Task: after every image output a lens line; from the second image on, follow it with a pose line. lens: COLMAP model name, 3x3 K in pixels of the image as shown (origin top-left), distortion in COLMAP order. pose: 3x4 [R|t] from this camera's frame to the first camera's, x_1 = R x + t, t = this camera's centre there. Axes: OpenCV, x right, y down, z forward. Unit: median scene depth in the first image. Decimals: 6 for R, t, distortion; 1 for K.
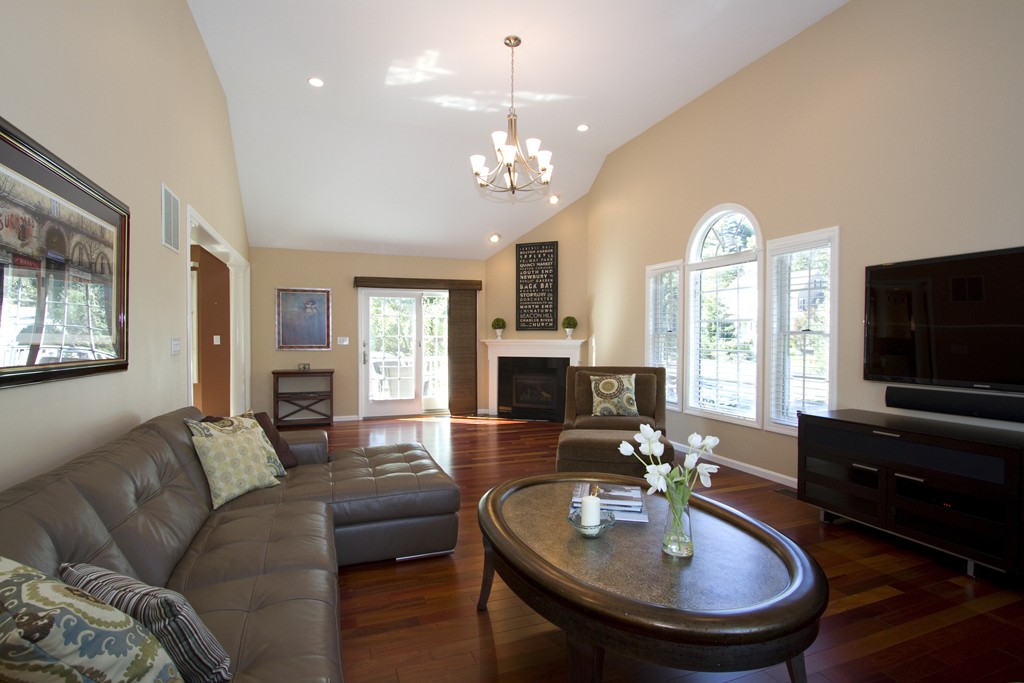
lens RADIAL K [[474.1, 0, 511.1], [0, 474.1, 342.0], [0, 0, 1]] dist [-0.015855, 0.001503]
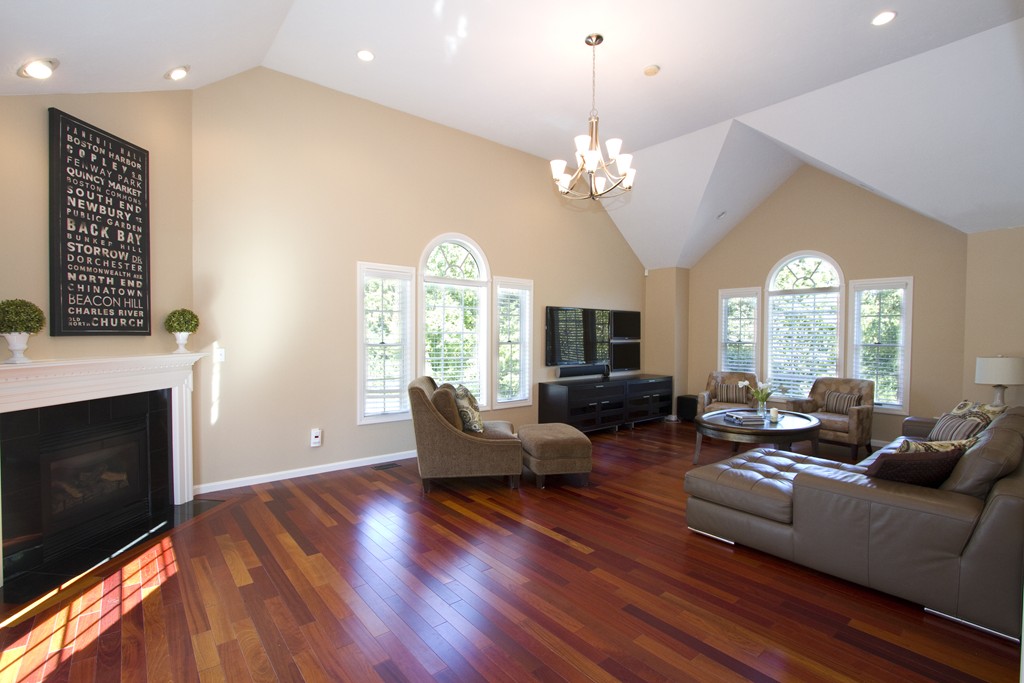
lens RADIAL K [[474.1, 0, 513.7], [0, 474.1, 341.9], [0, 0, 1]] dist [-0.015855, 0.001503]
pose [[-0.307070, -0.019614, 0.951485, -0.472451], [0.002973, 0.999763, 0.021569, -0.027039], [-0.951682, 0.009452, -0.306939, 0.784924]]
